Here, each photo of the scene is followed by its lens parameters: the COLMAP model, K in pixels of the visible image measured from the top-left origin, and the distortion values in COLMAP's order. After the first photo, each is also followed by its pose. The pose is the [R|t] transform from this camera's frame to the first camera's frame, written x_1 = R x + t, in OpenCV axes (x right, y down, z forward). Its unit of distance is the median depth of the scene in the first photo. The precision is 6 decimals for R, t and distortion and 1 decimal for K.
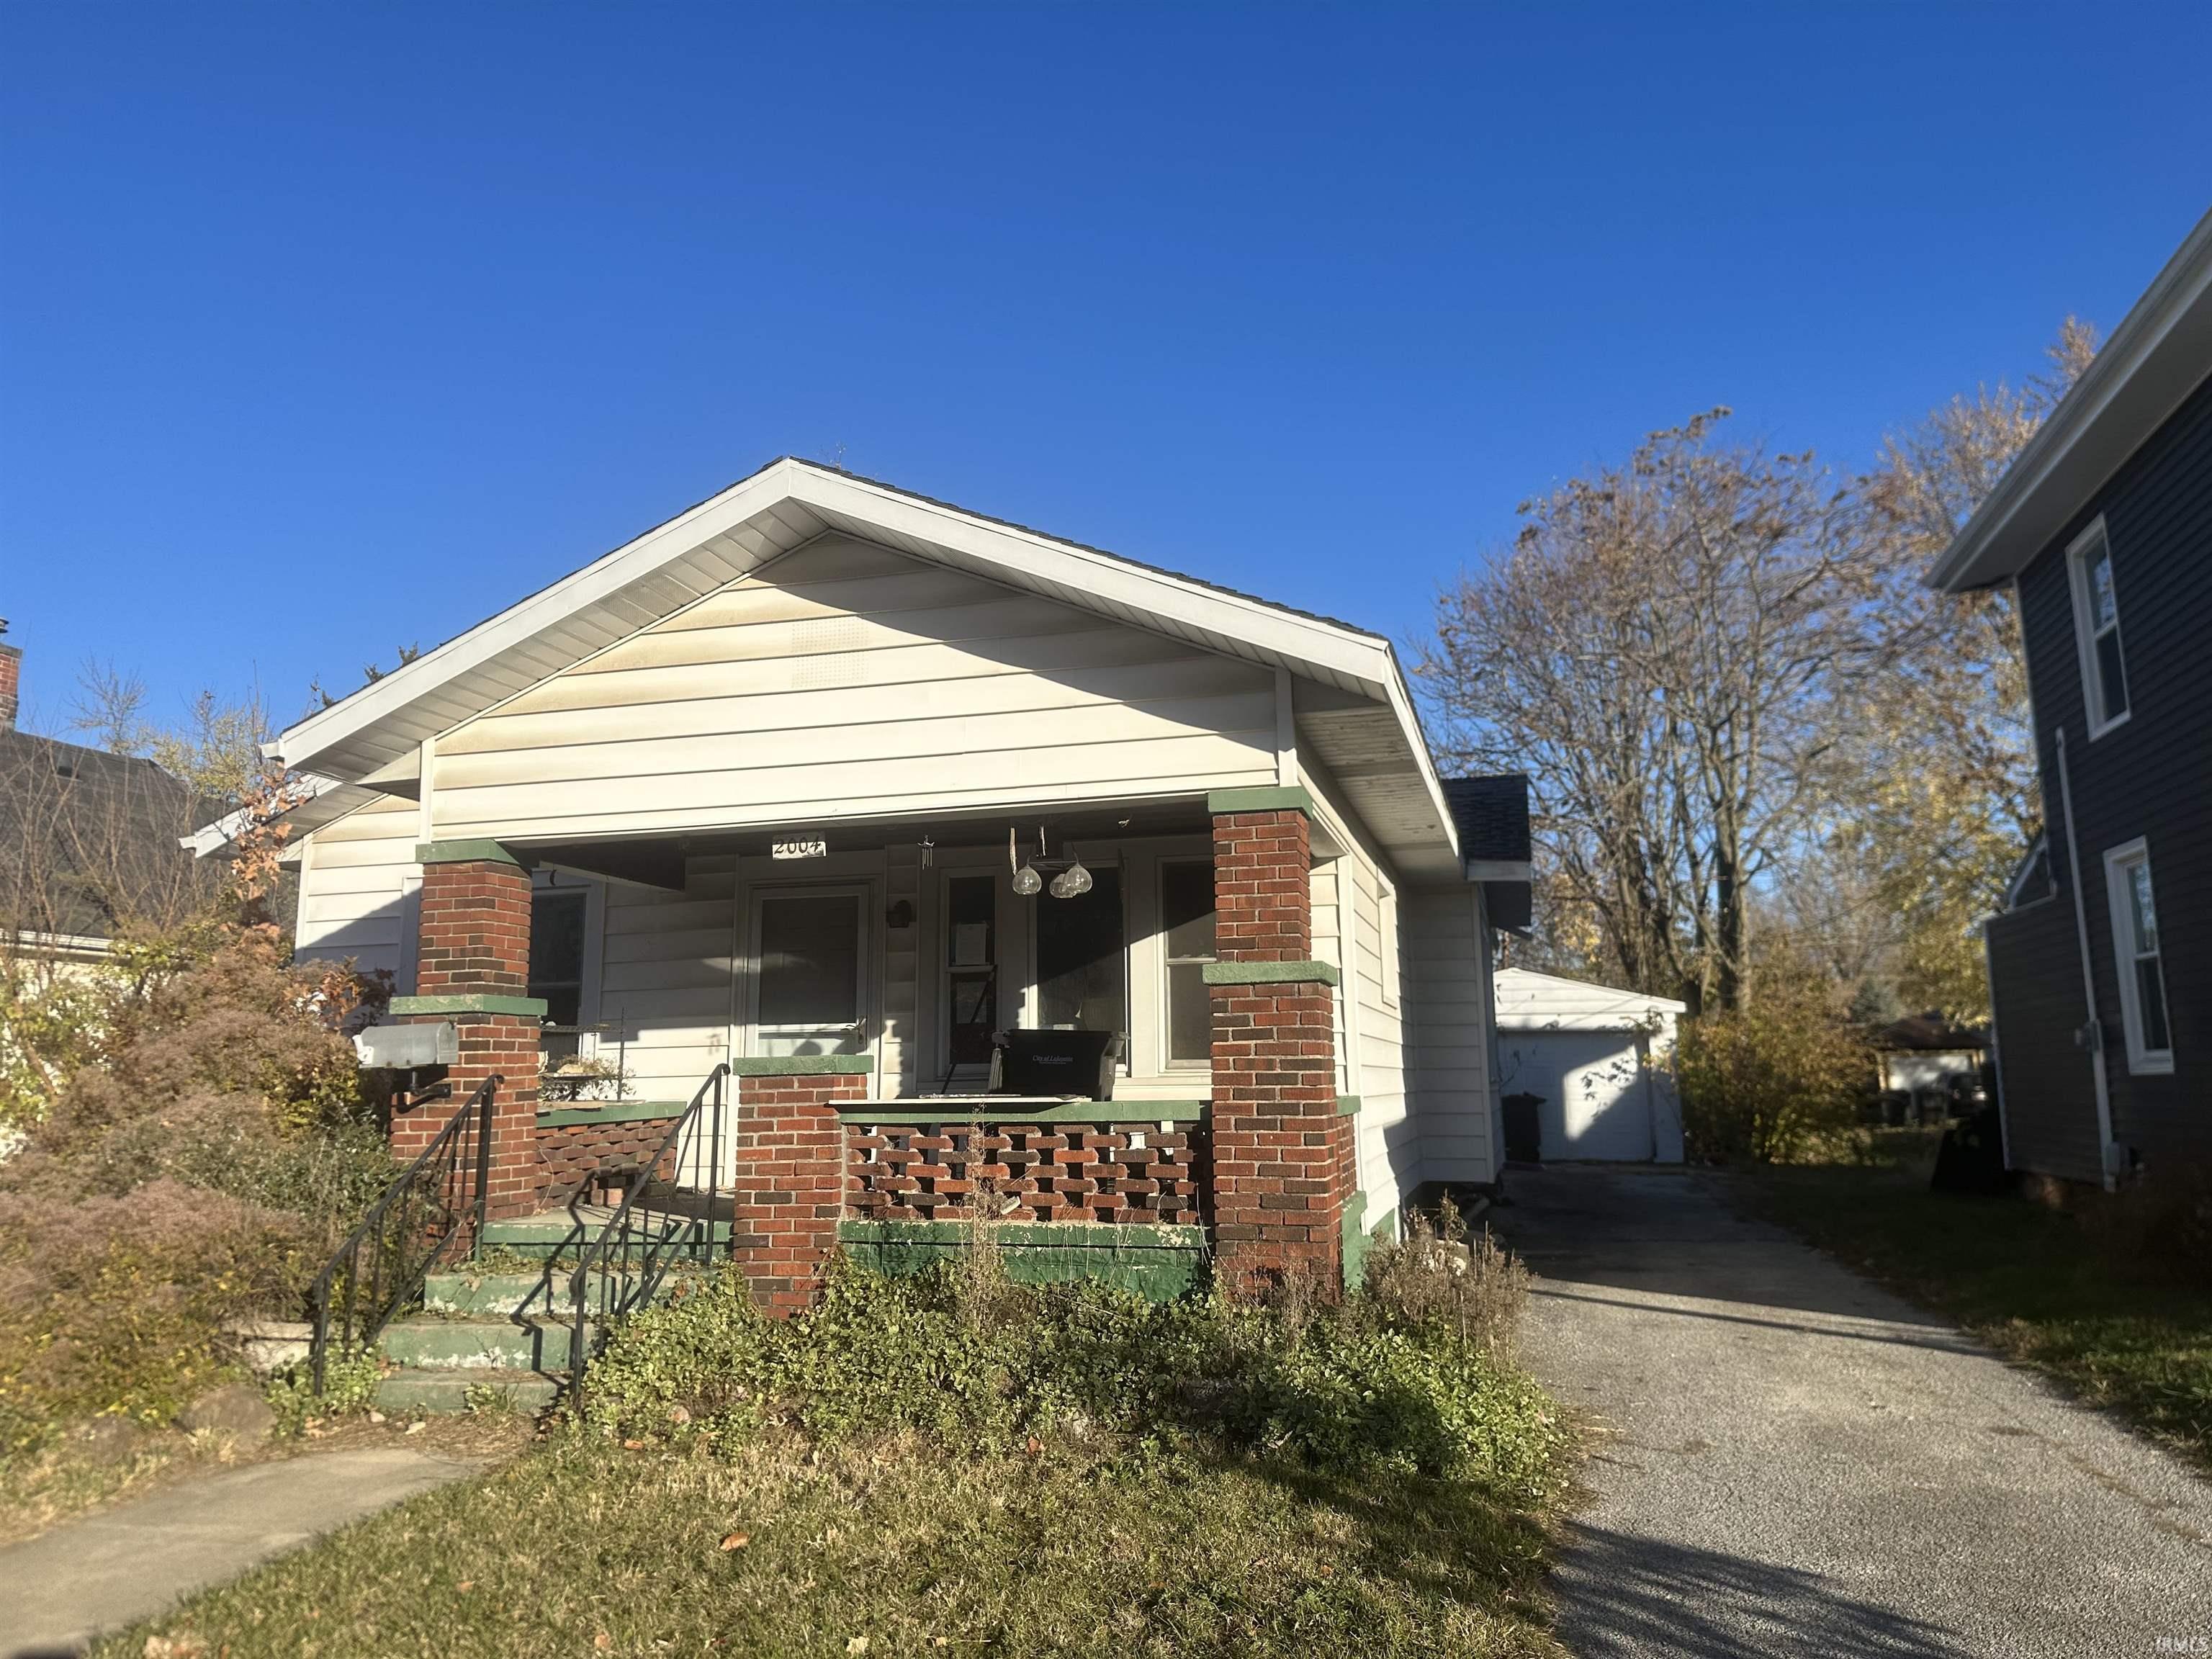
lens RADIAL K [[1492.2, 0, 1106.0], [0, 1492.2, 829.5], [0, 0, 1]] dist [0.170820, -0.288736]
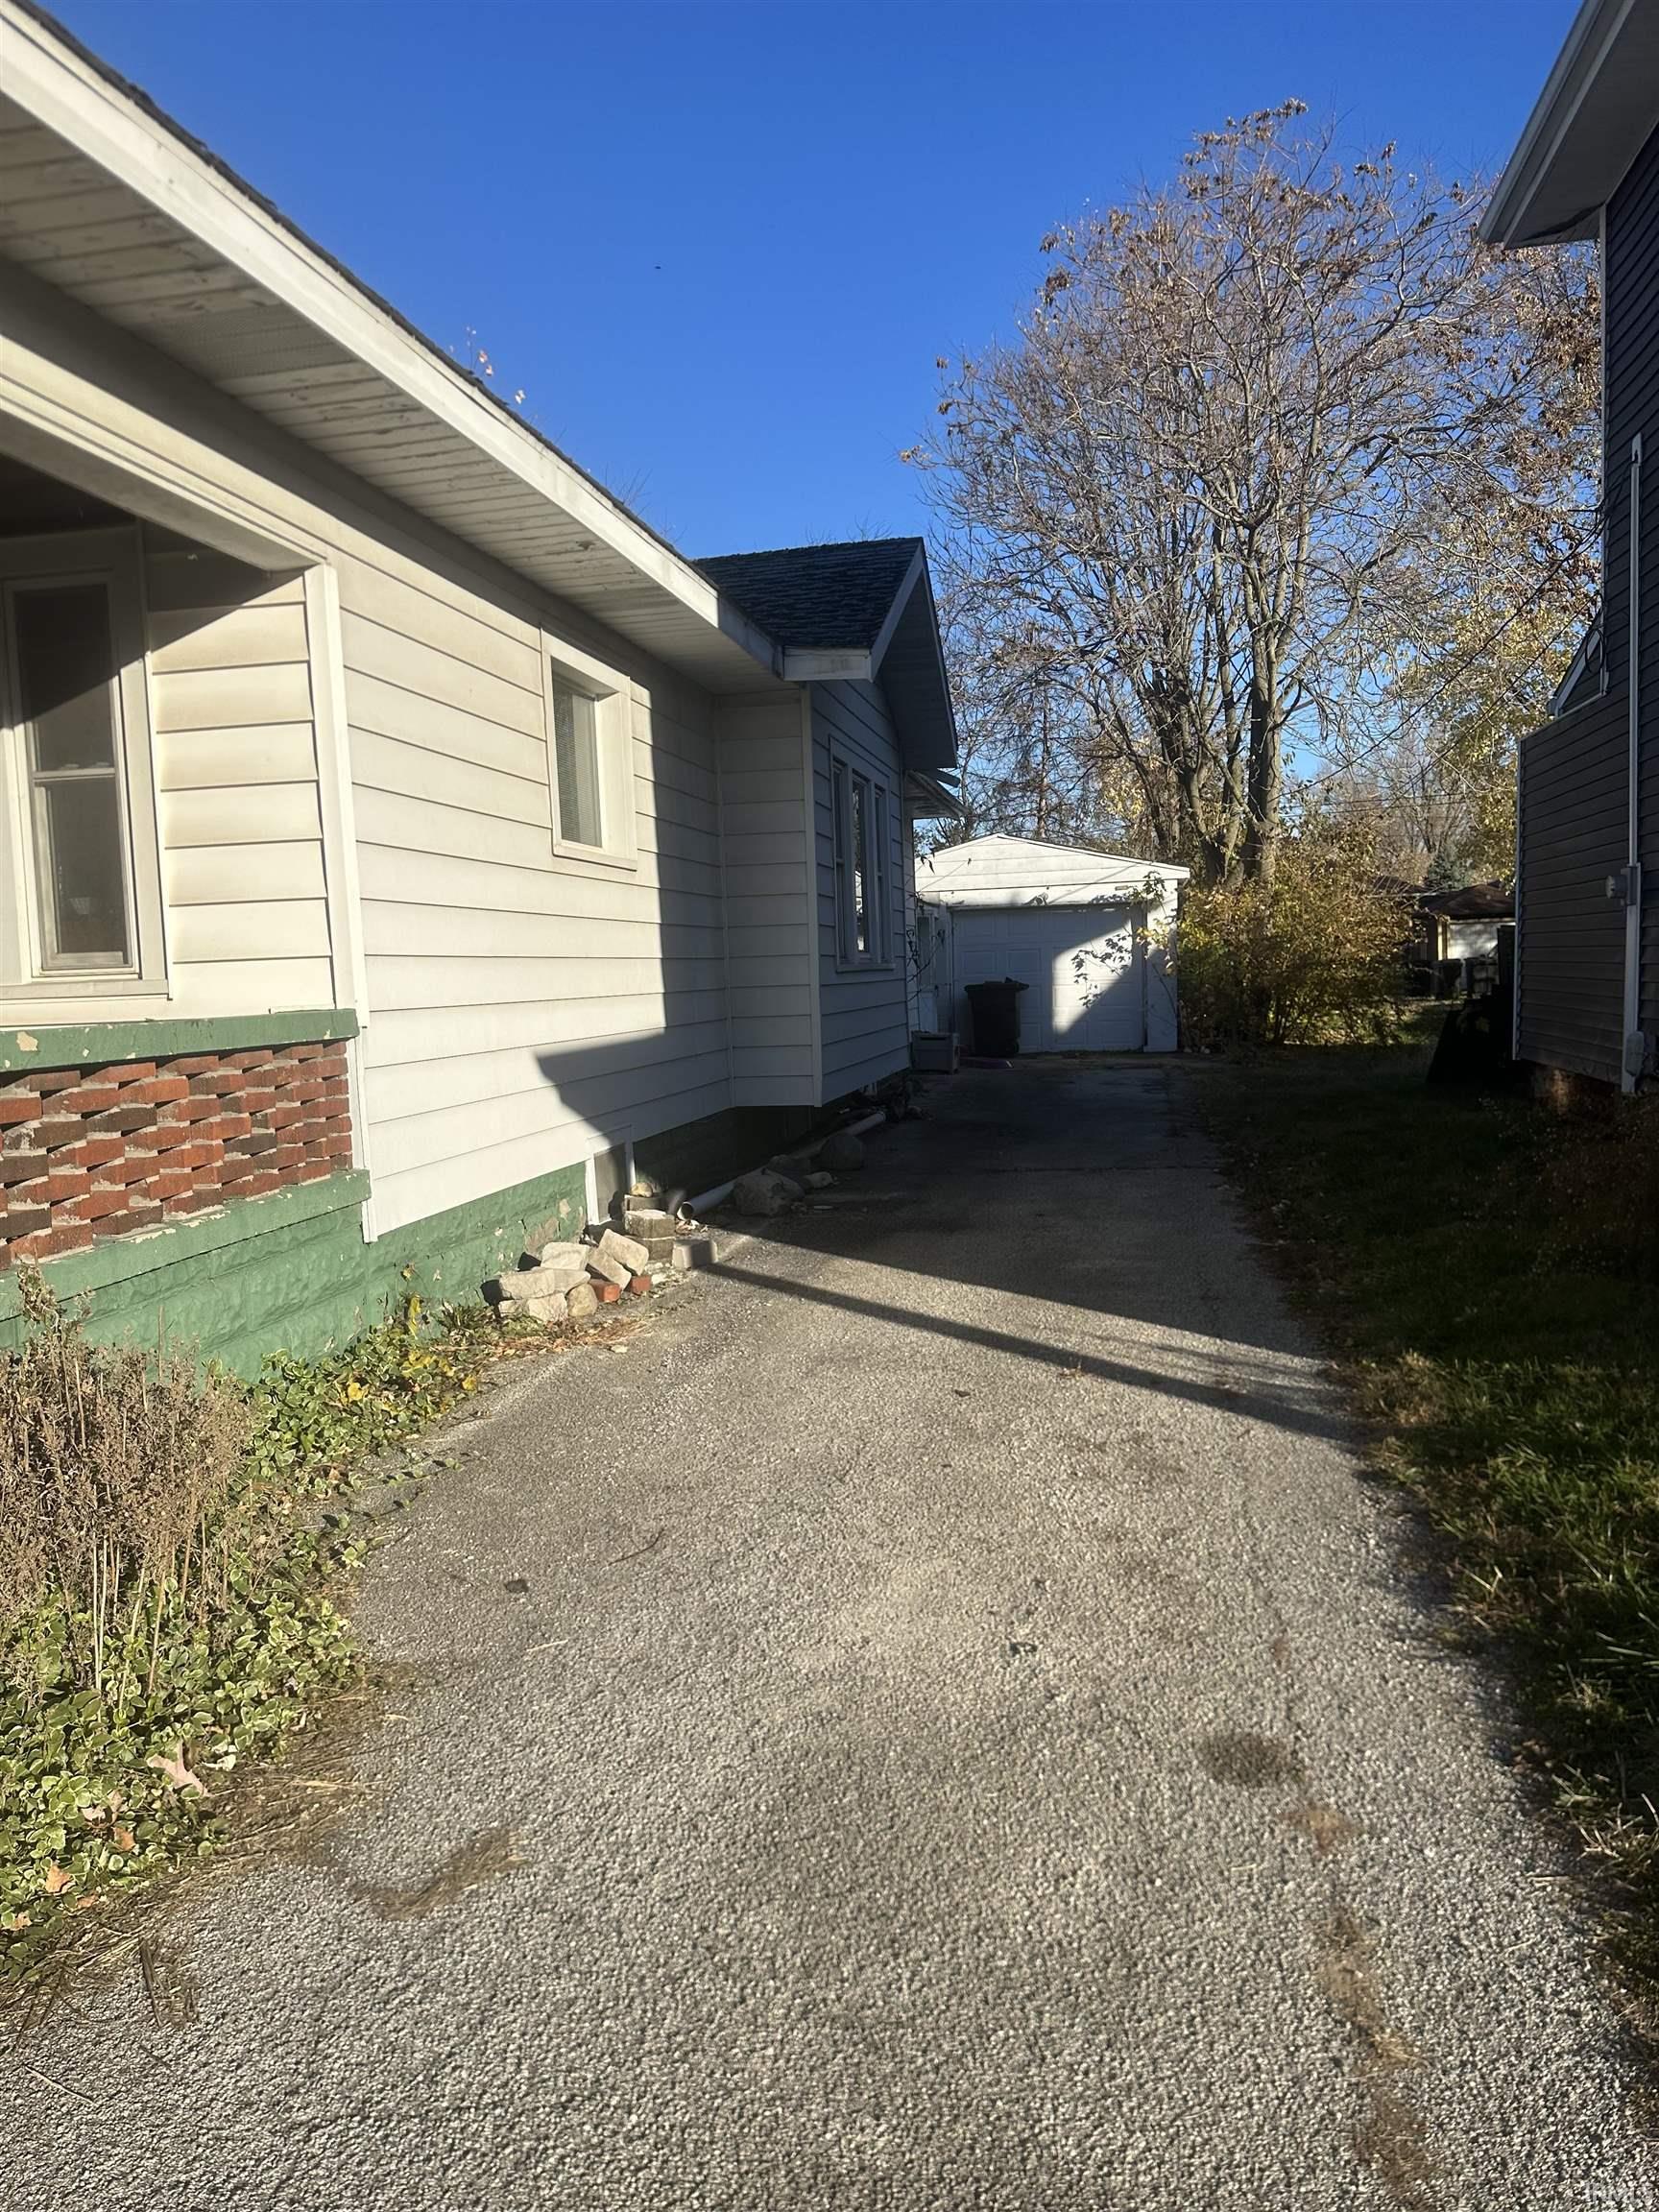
lens RADIAL K [[1459.5, 0, 829.5], [0, 1459.5, 1106.0], [0, 0, 1]] dist [0.006505, -0.003503]
pose [[0.998476, -0.029723, 0.046496, 0.367421], [0.016936, 0.966943, 0.254430, 0.085114], [-0.052521, -0.253255, 0.965973, 0.507056]]
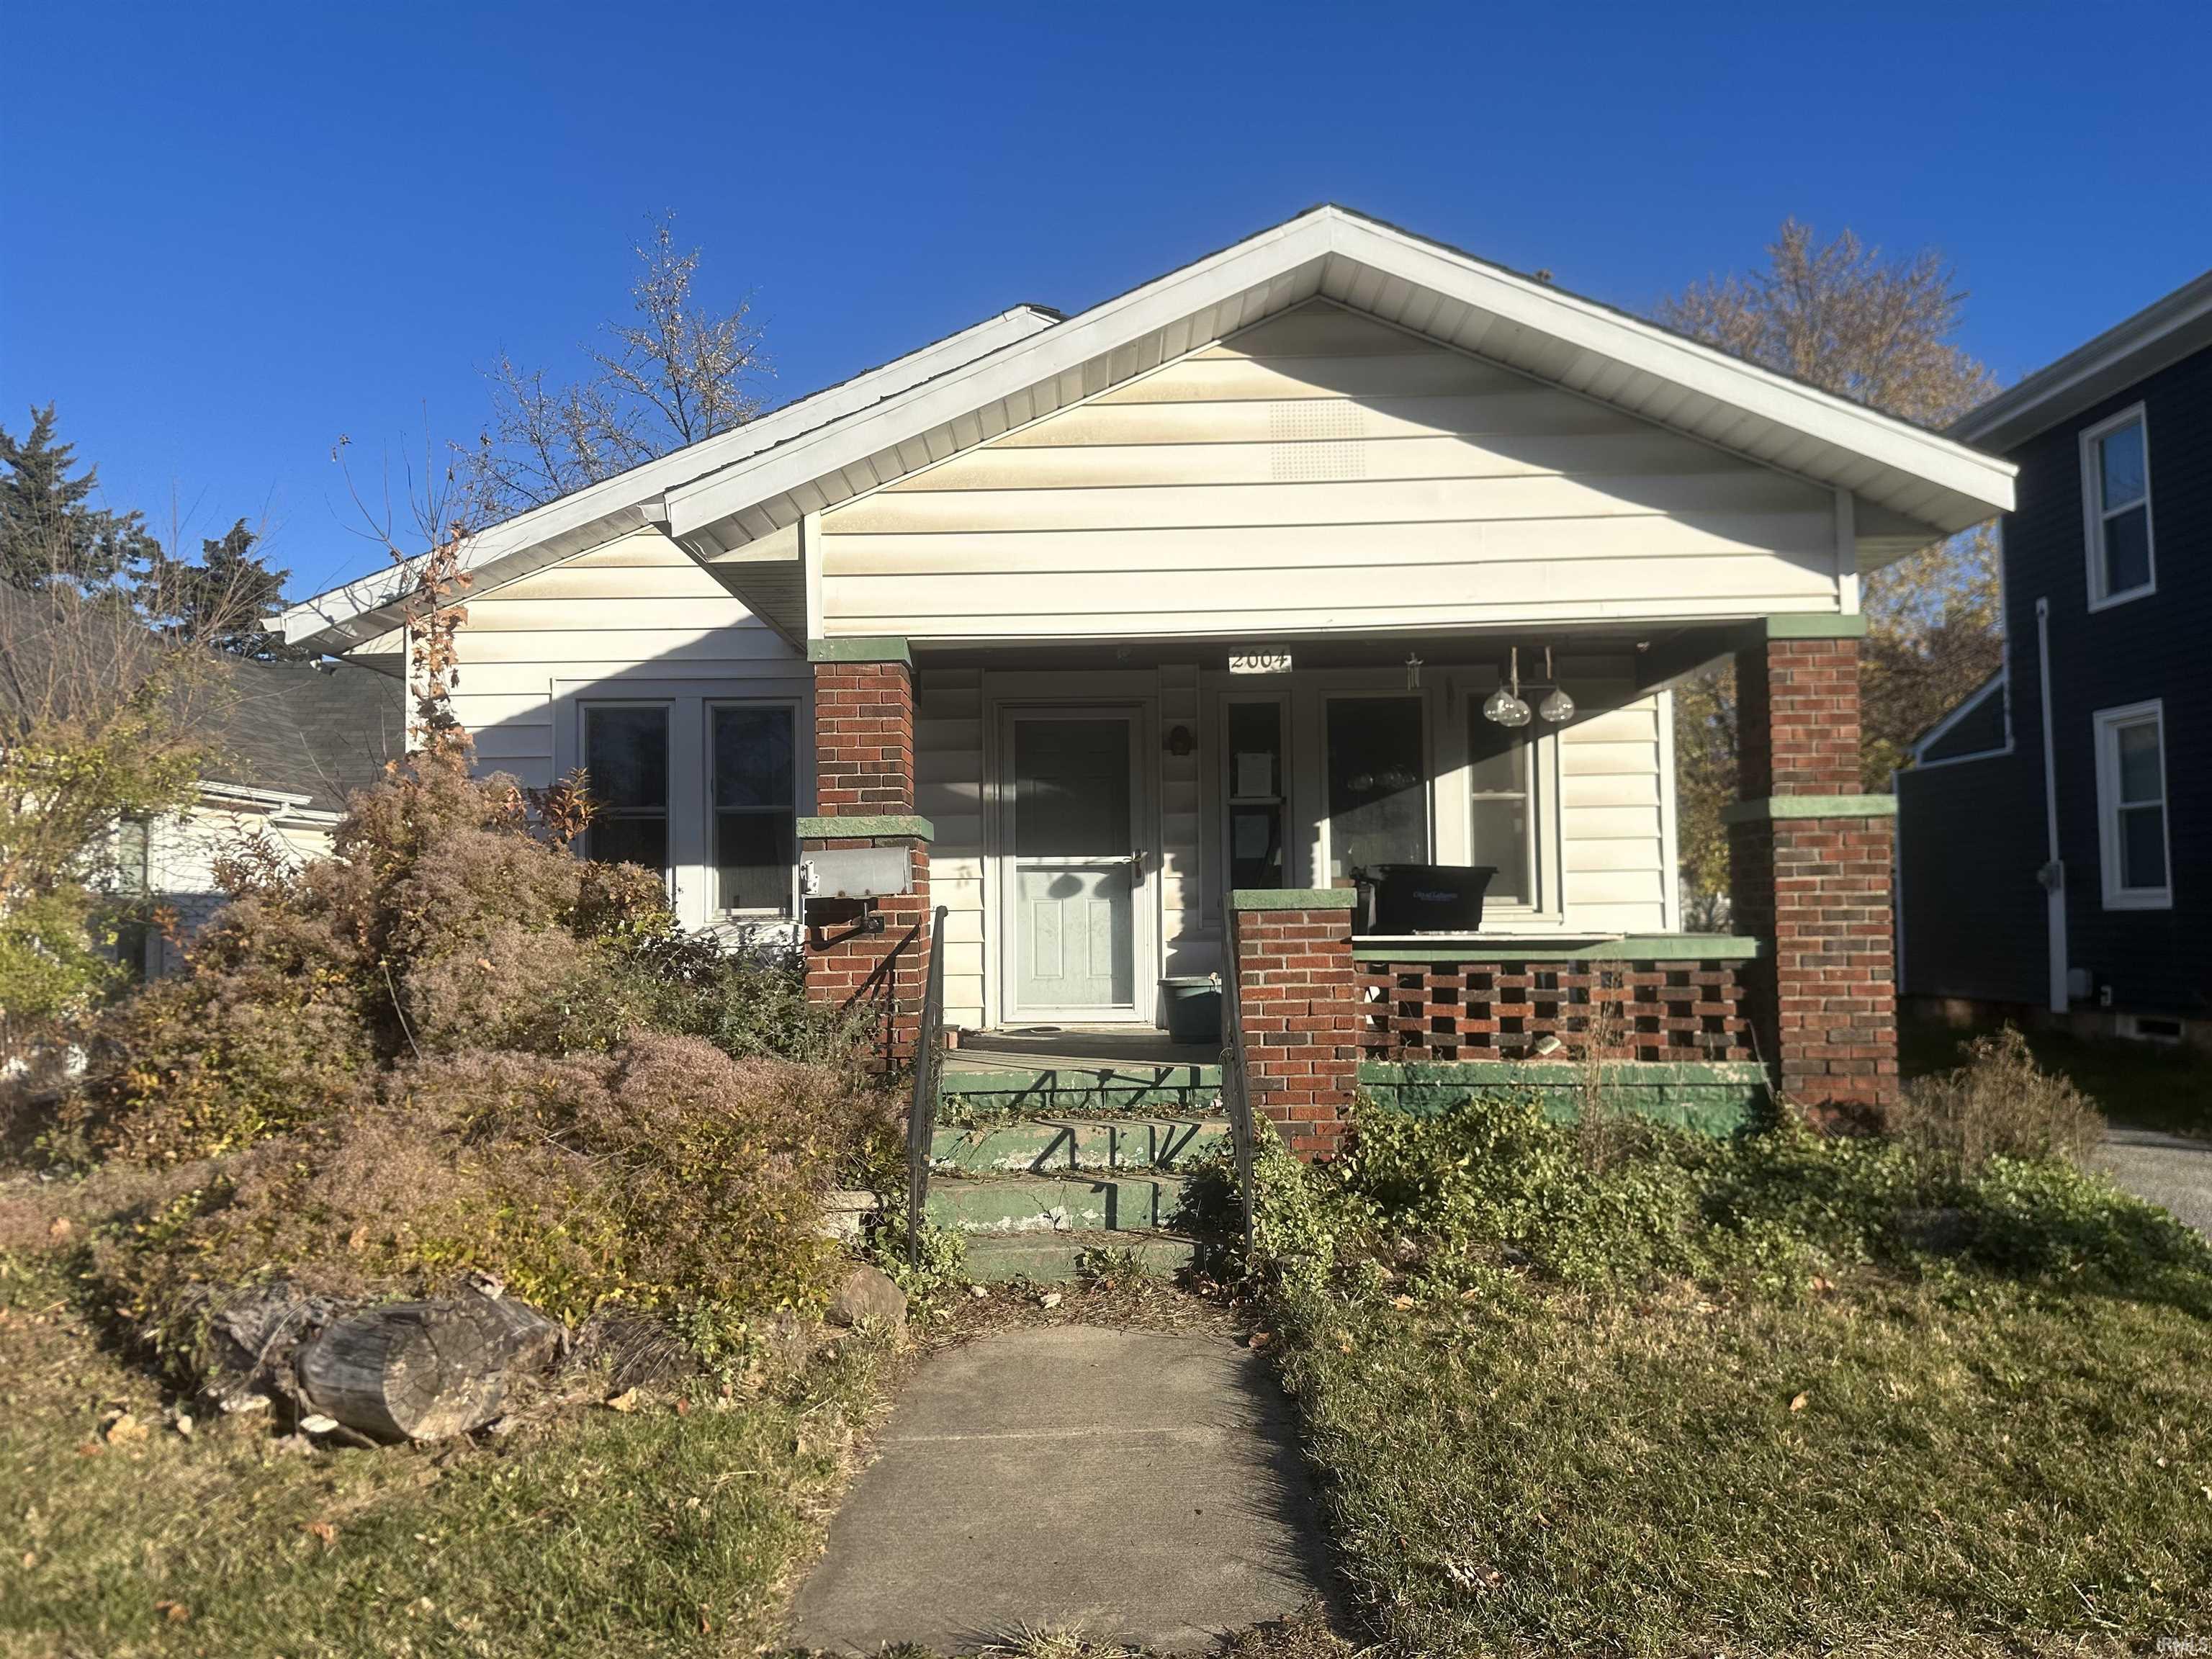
lens RADIAL K [[1492.2, 0, 1106.0], [0, 1492.2, 829.5], [0, 0, 1]] dist [0.170820, -0.288736]
pose [[0.969285, 0.012031, 0.245648, -0.491324], [-0.037679, 0.994276, 0.099980, 0.024761], [-0.243039, -0.106165, 0.964189, 0.137761]]
